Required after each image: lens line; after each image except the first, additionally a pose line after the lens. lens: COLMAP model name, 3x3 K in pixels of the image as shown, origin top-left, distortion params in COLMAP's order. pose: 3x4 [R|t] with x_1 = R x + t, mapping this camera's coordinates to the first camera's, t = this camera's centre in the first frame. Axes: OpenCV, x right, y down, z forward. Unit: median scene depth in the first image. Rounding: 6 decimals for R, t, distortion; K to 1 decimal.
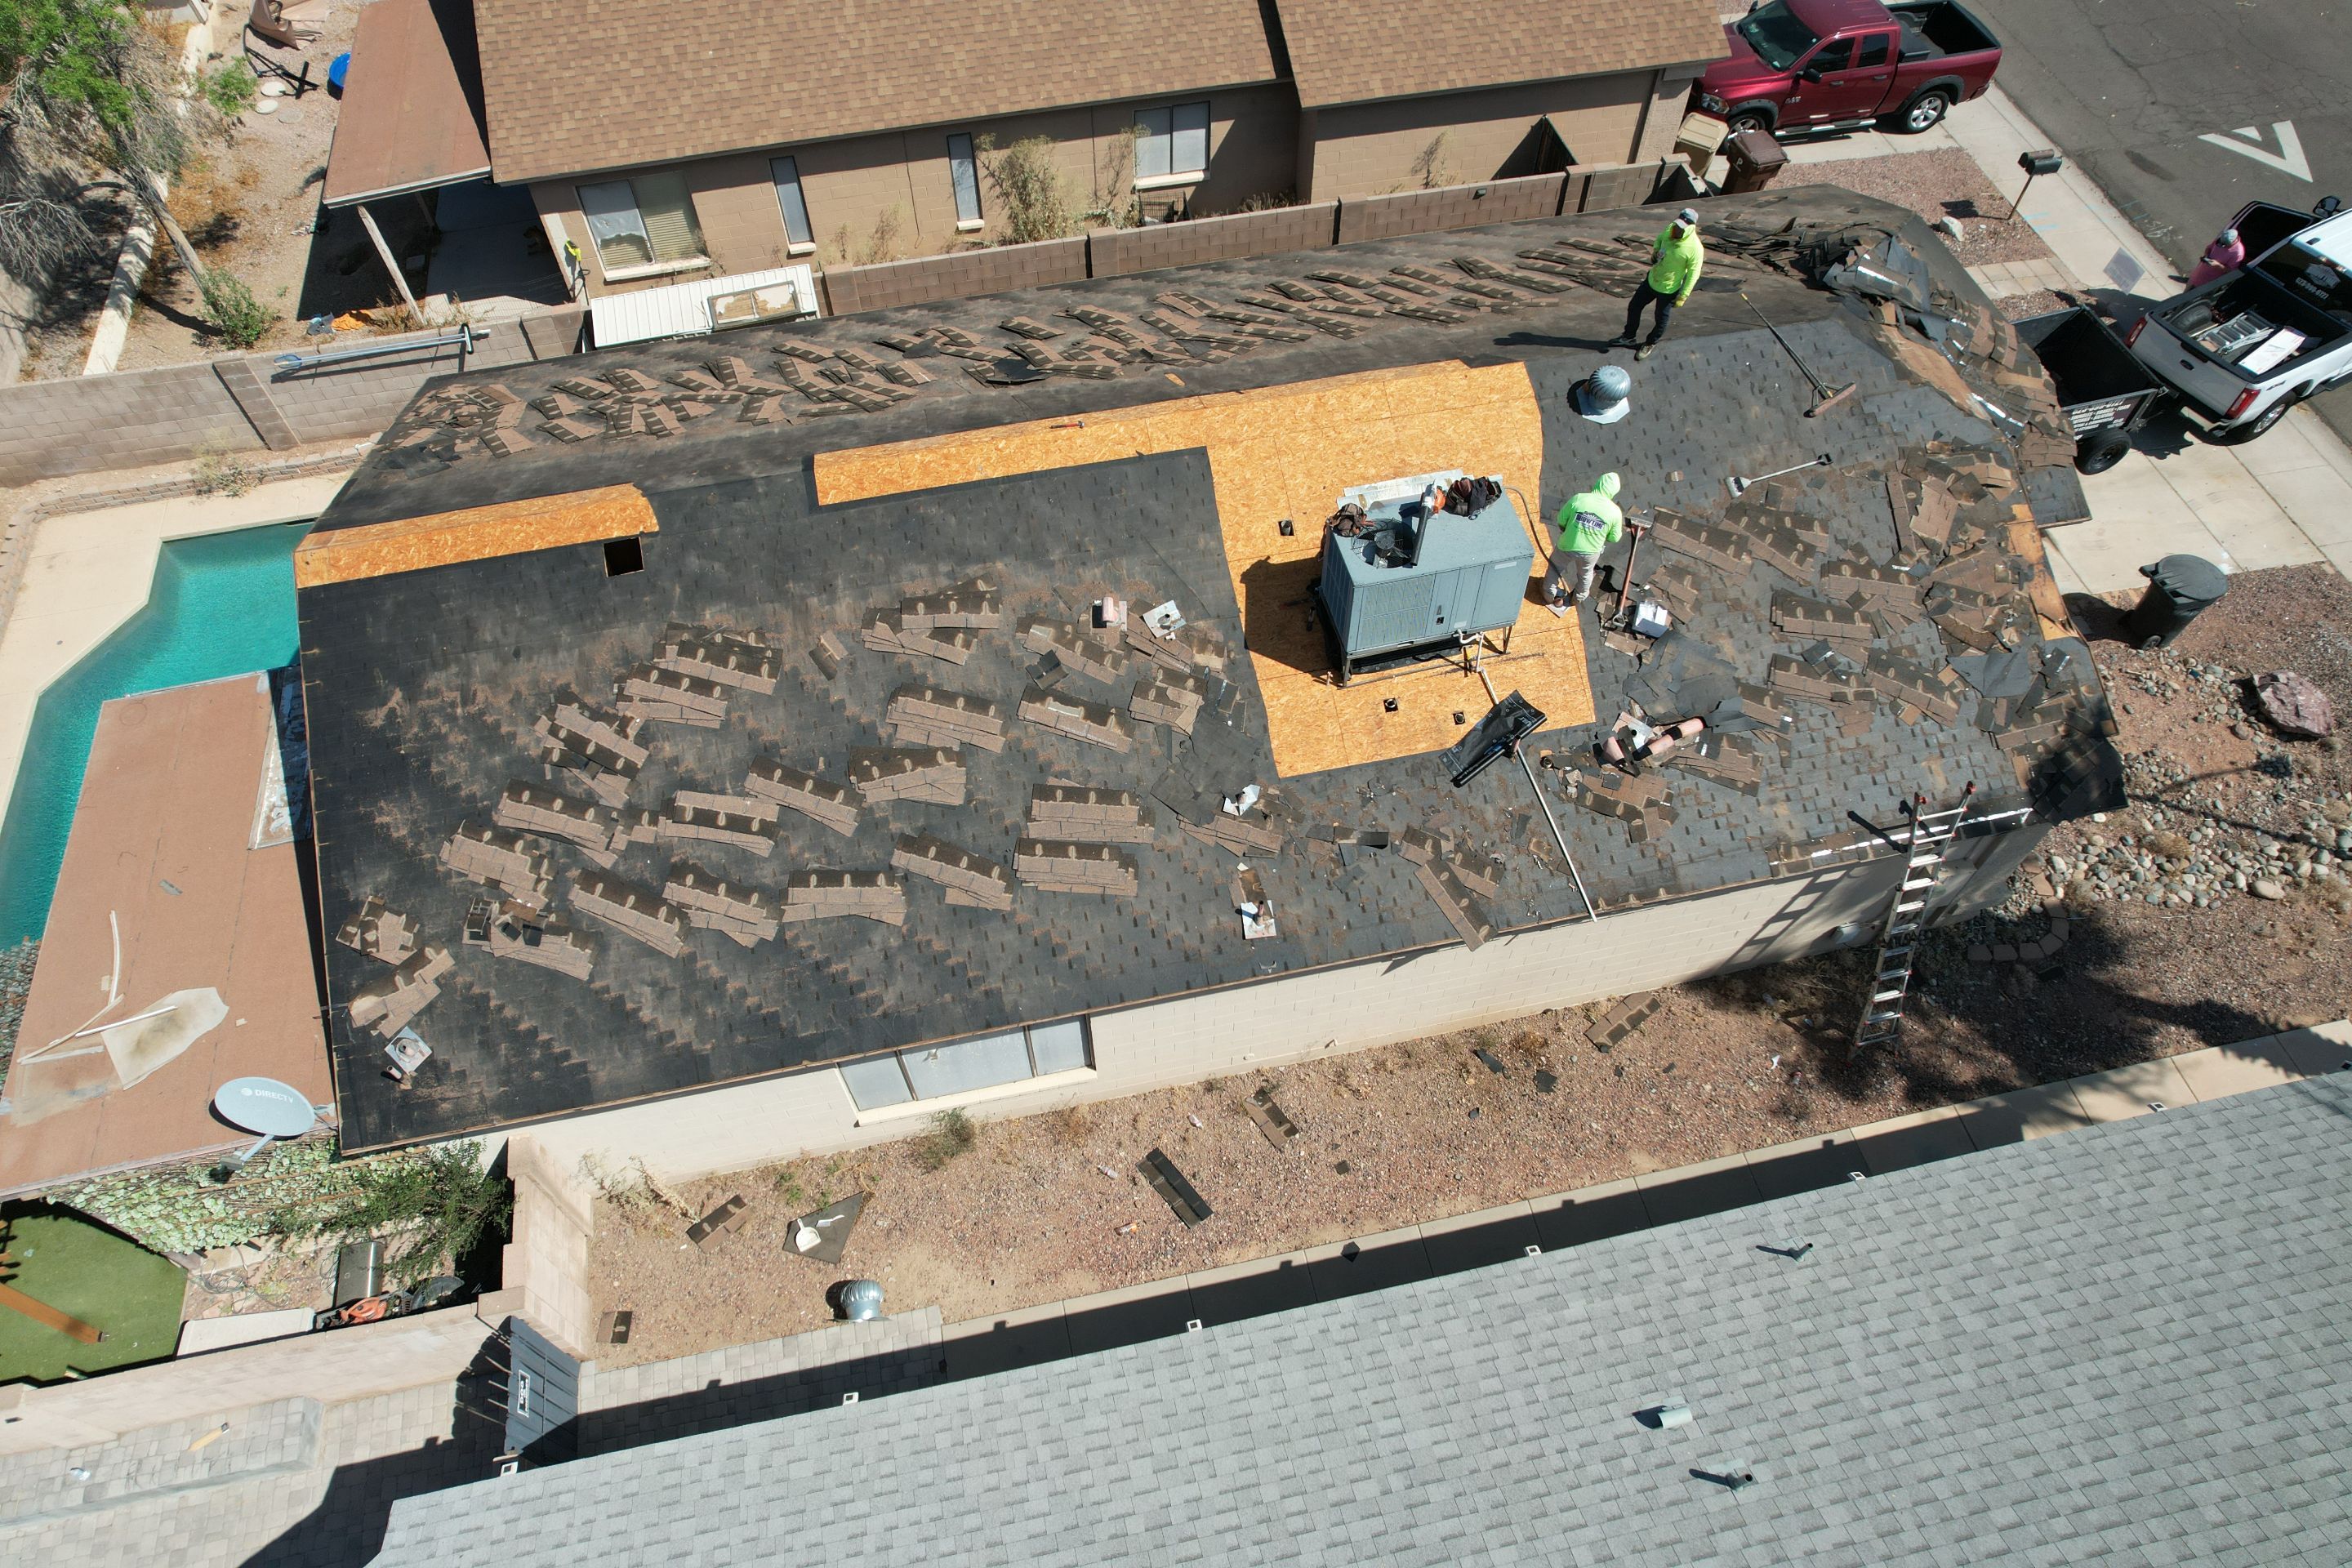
lens RADIAL K [[1510.1, 0, 1163.0], [0, 1510.1, 779.3], [0, 0, 1]] dist [-0.067288, 0.048626]
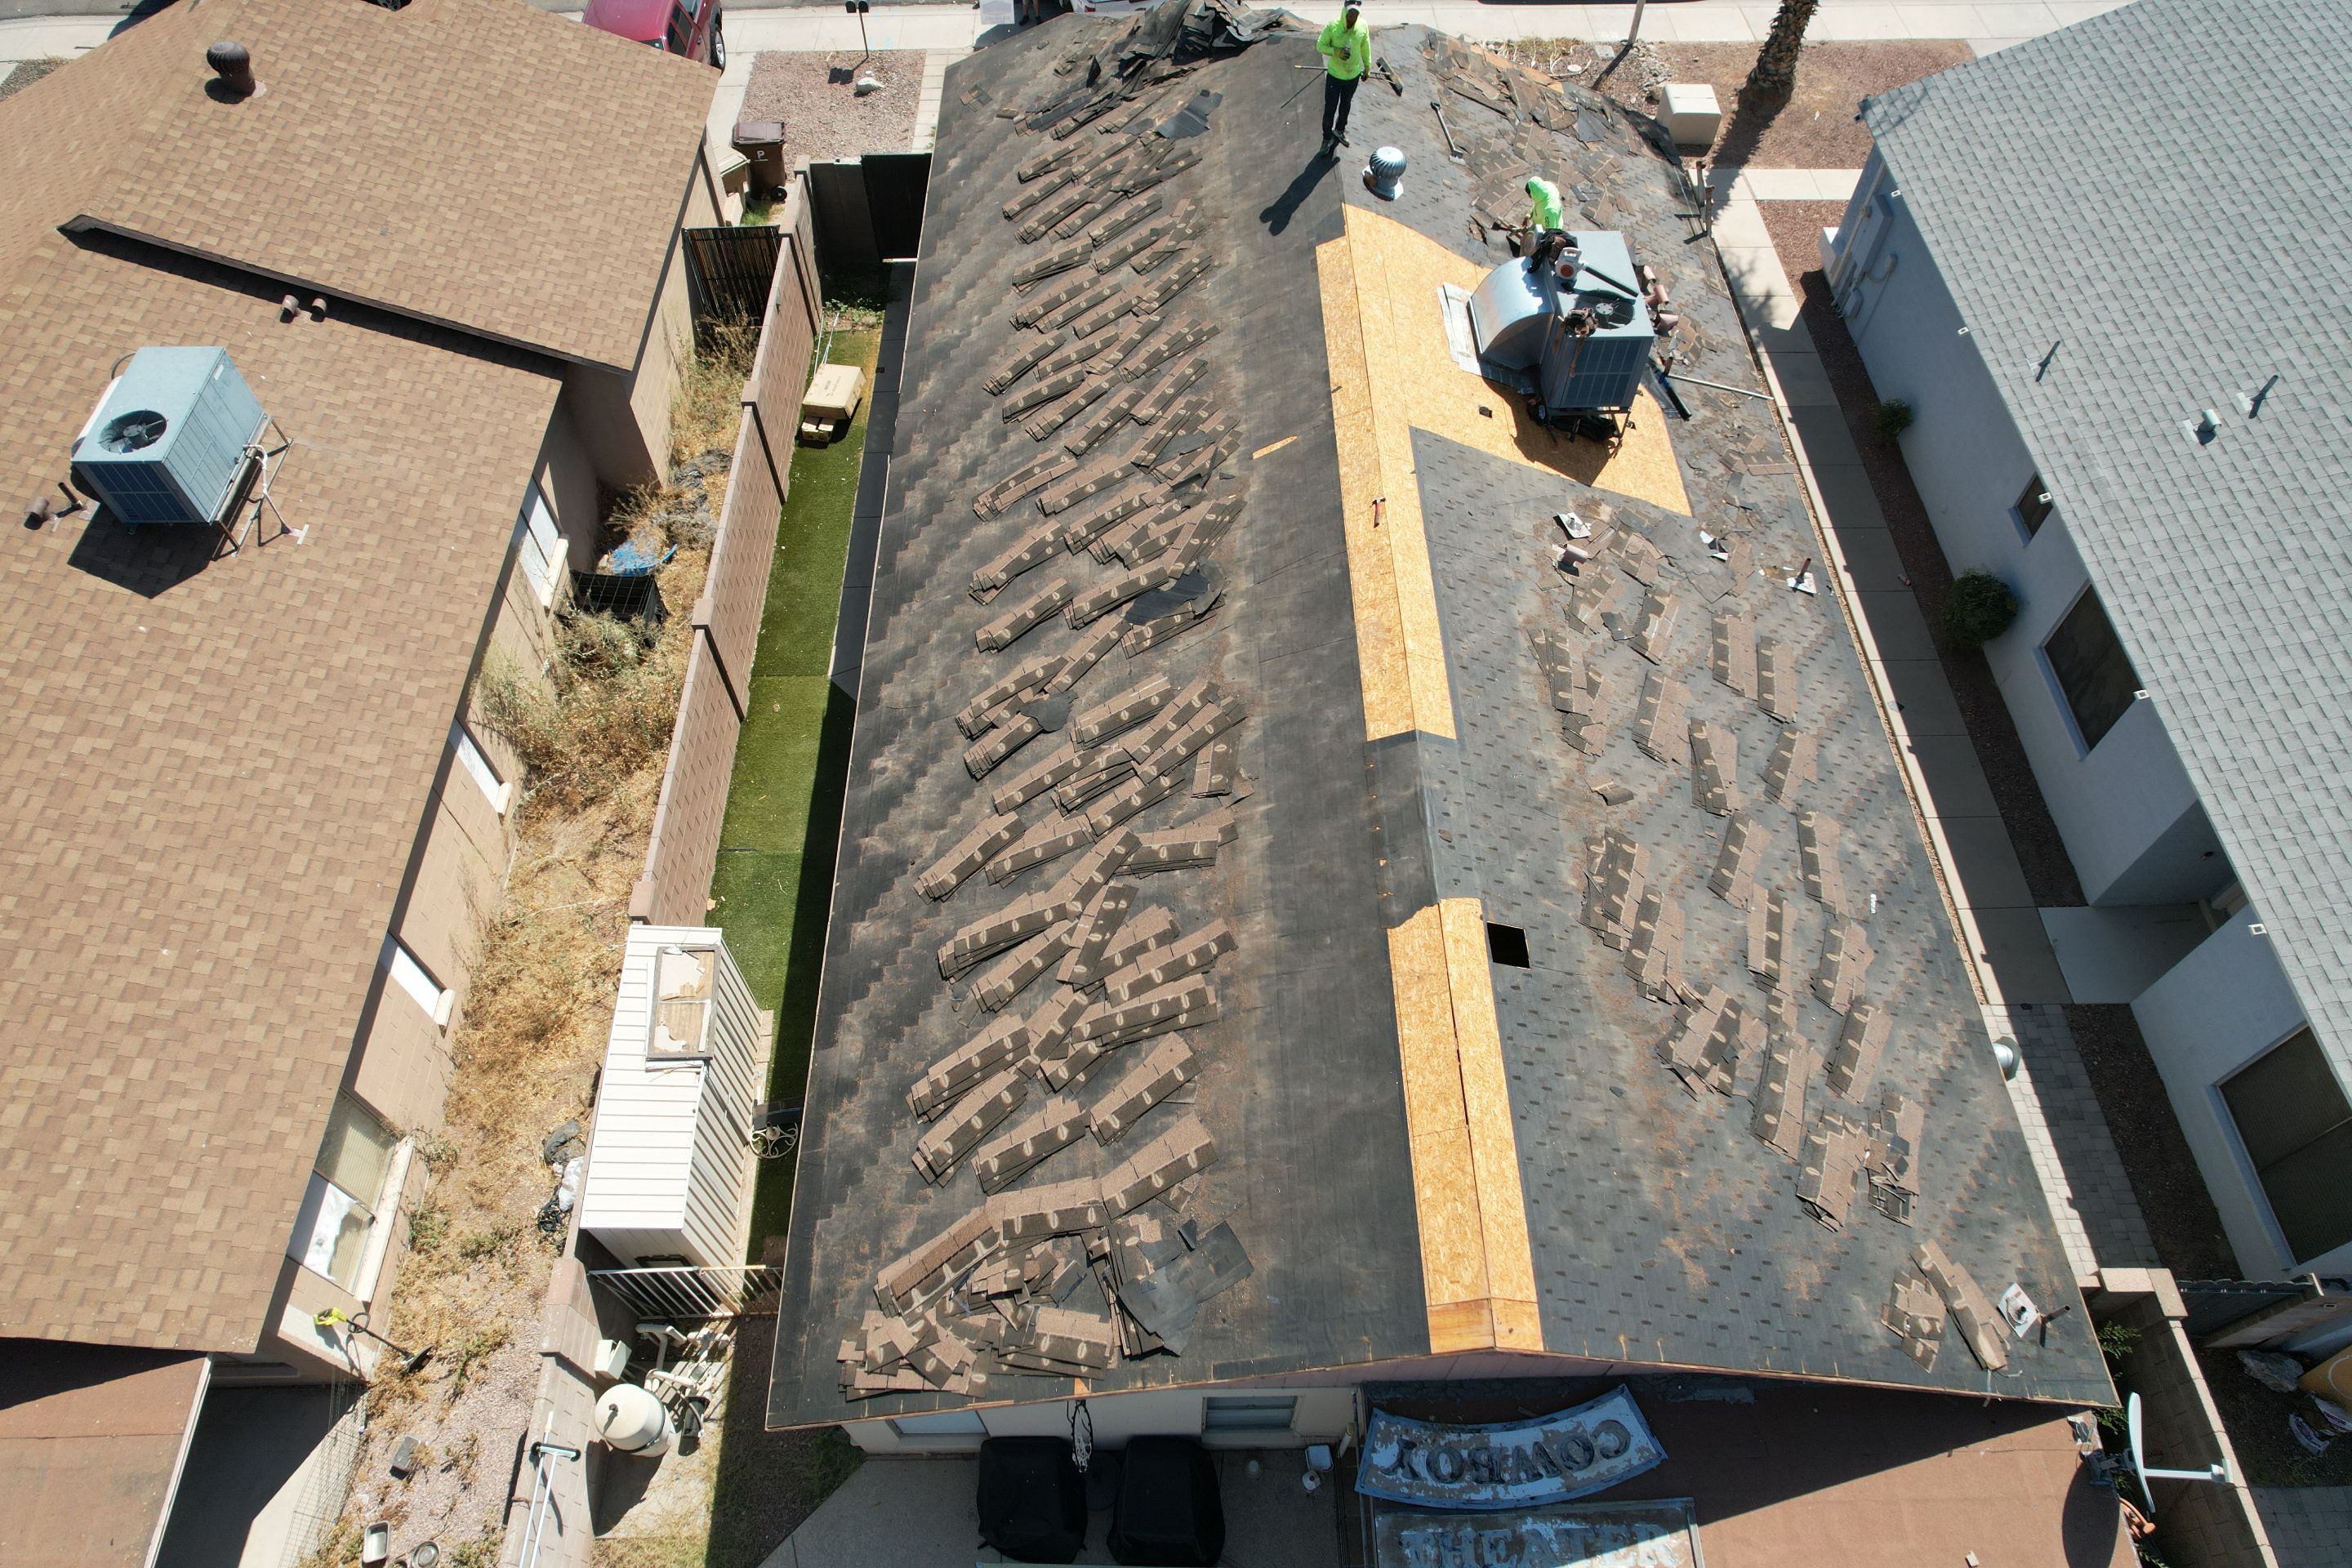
lens RADIAL K [[1510.1, 0, 1166.6], [0, 1510.1, 792.6], [0, 0, 1]] dist [-0.067288, 0.048626]
pose [[0.194159, -0.804374, 0.561503, -0.793402], [0.809929, 0.454390, 0.370869, -0.641869], [-0.553459, 0.382770, 0.739710, 0.479980]]
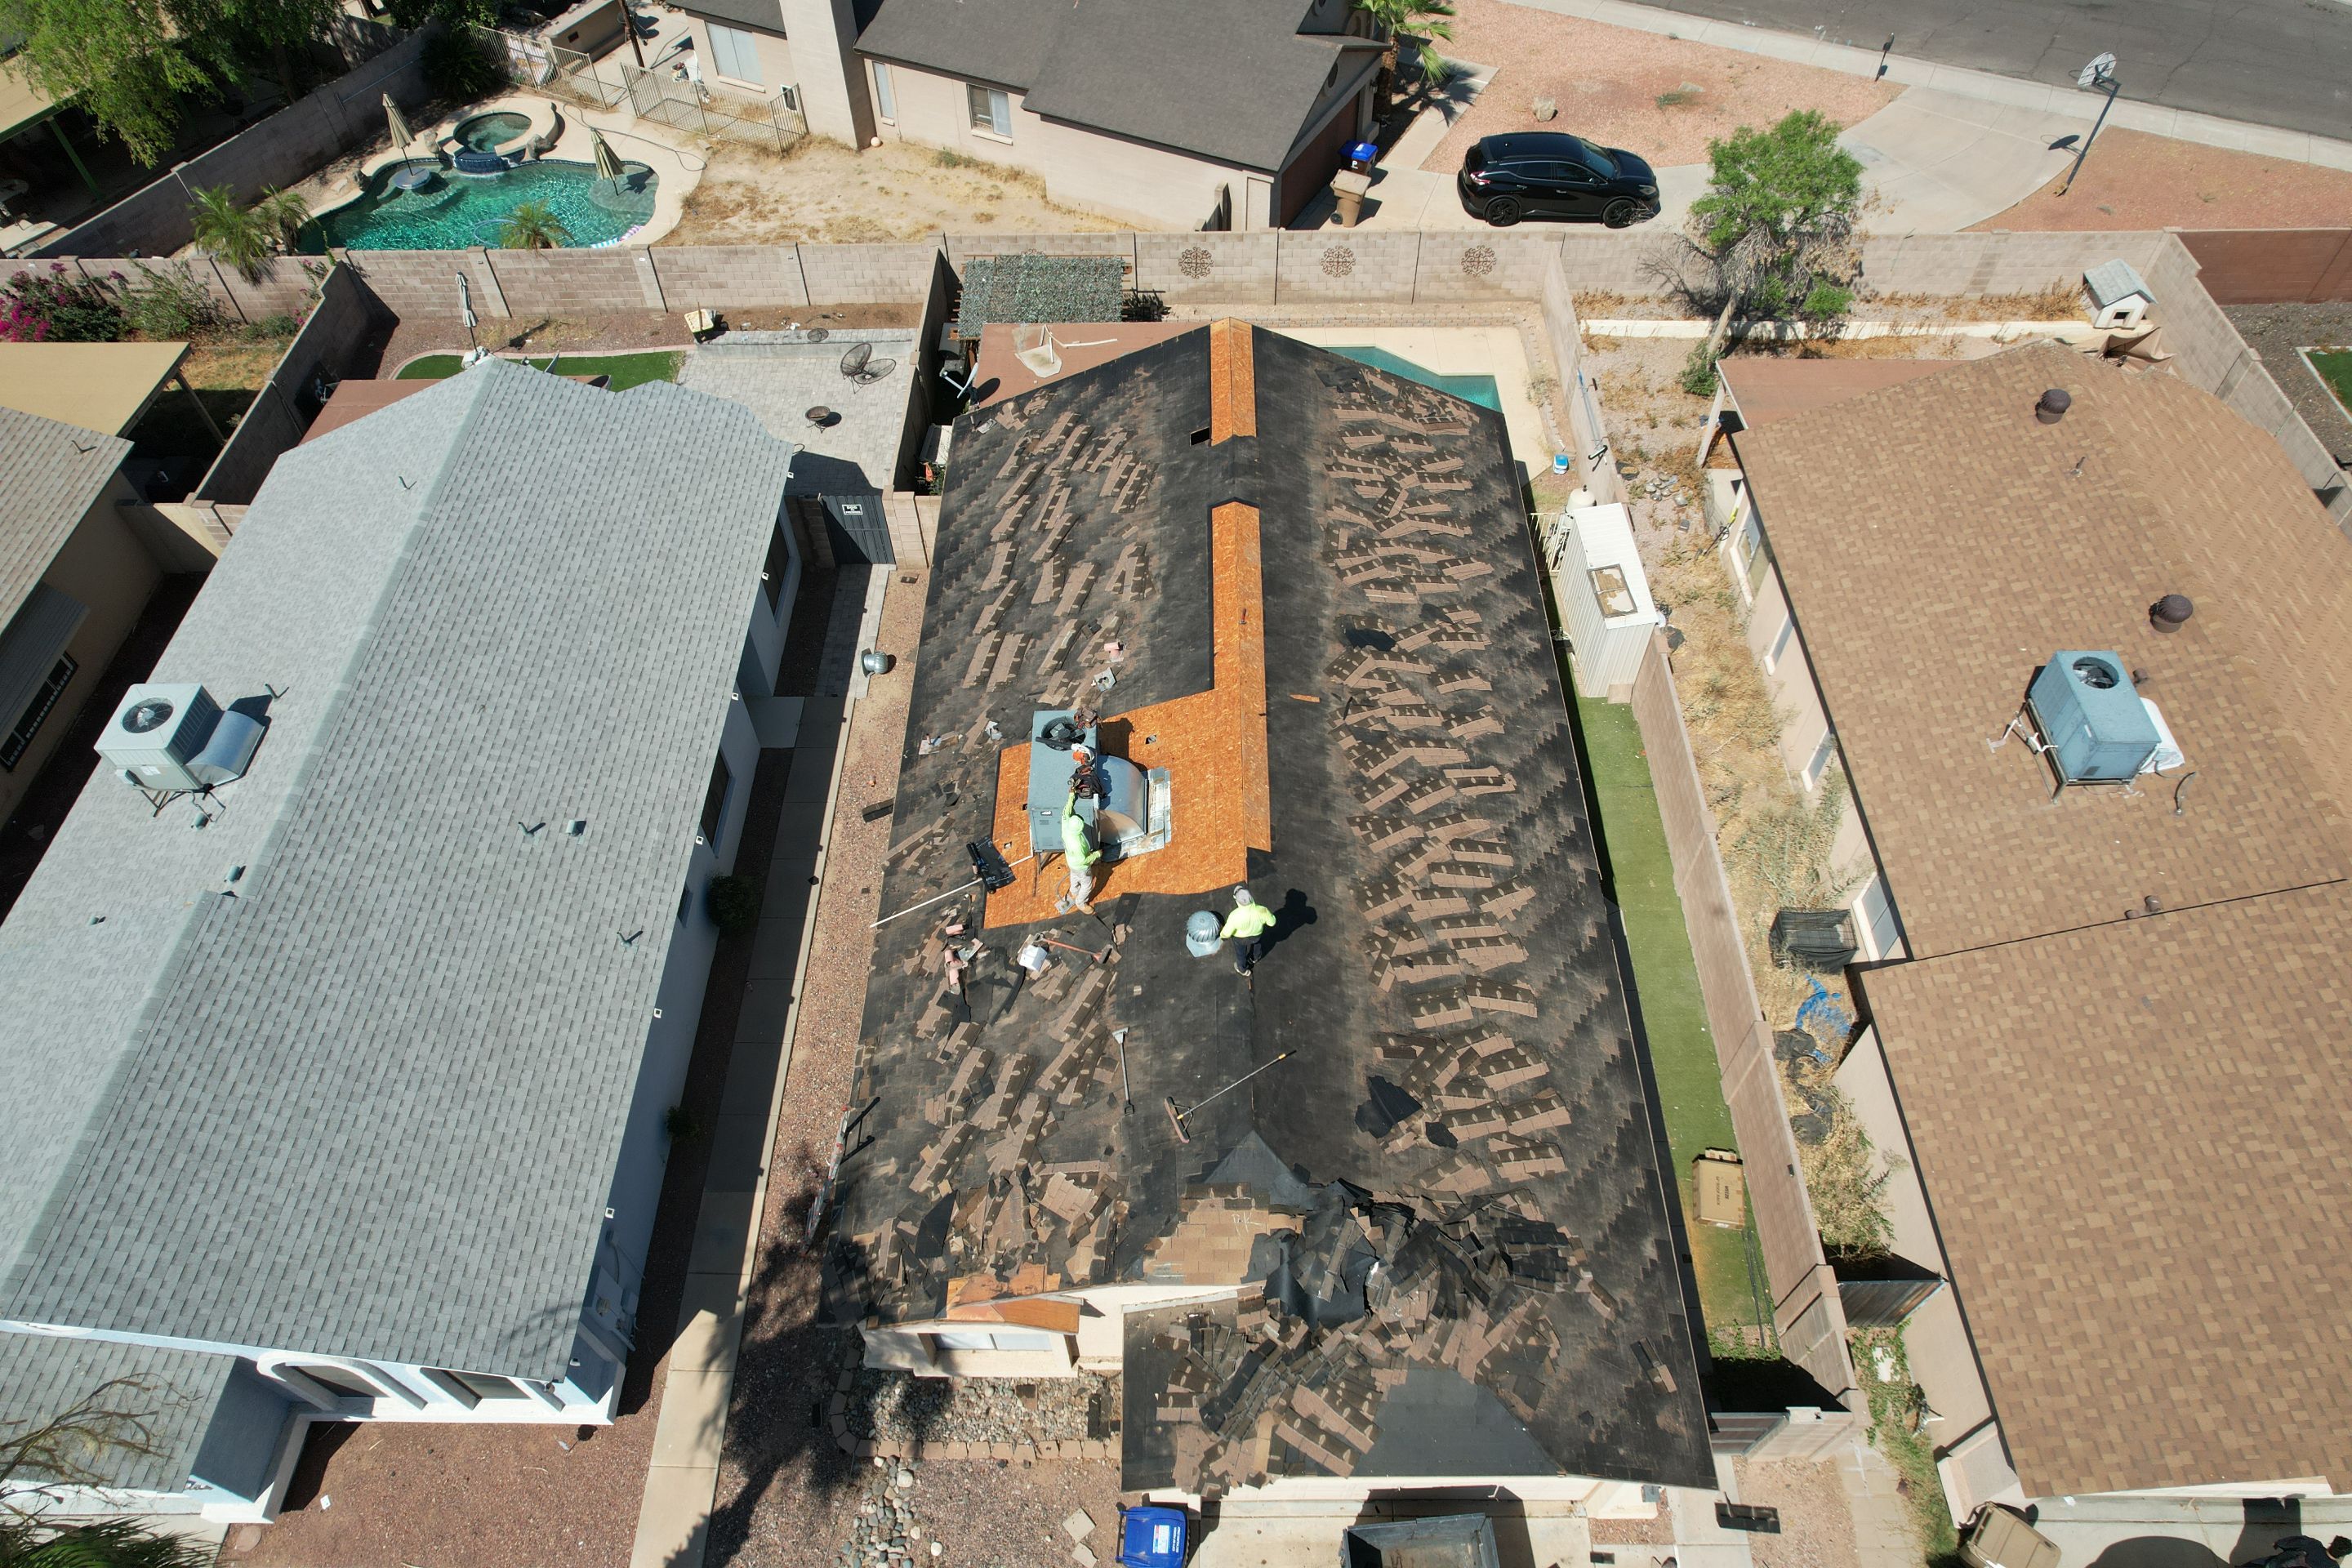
lens RADIAL K [[1510.1, 0, 1175.1], [0, 1510.1, 796.9], [0, 0, 1]] dist [-0.067288, 0.048626]
pose [[-0.212168, 0.777598, -0.591884, 1.024528], [-0.789161, 0.220894, 0.573089, -1.051651], [0.576376, 0.588683, 0.566783, 0.239686]]
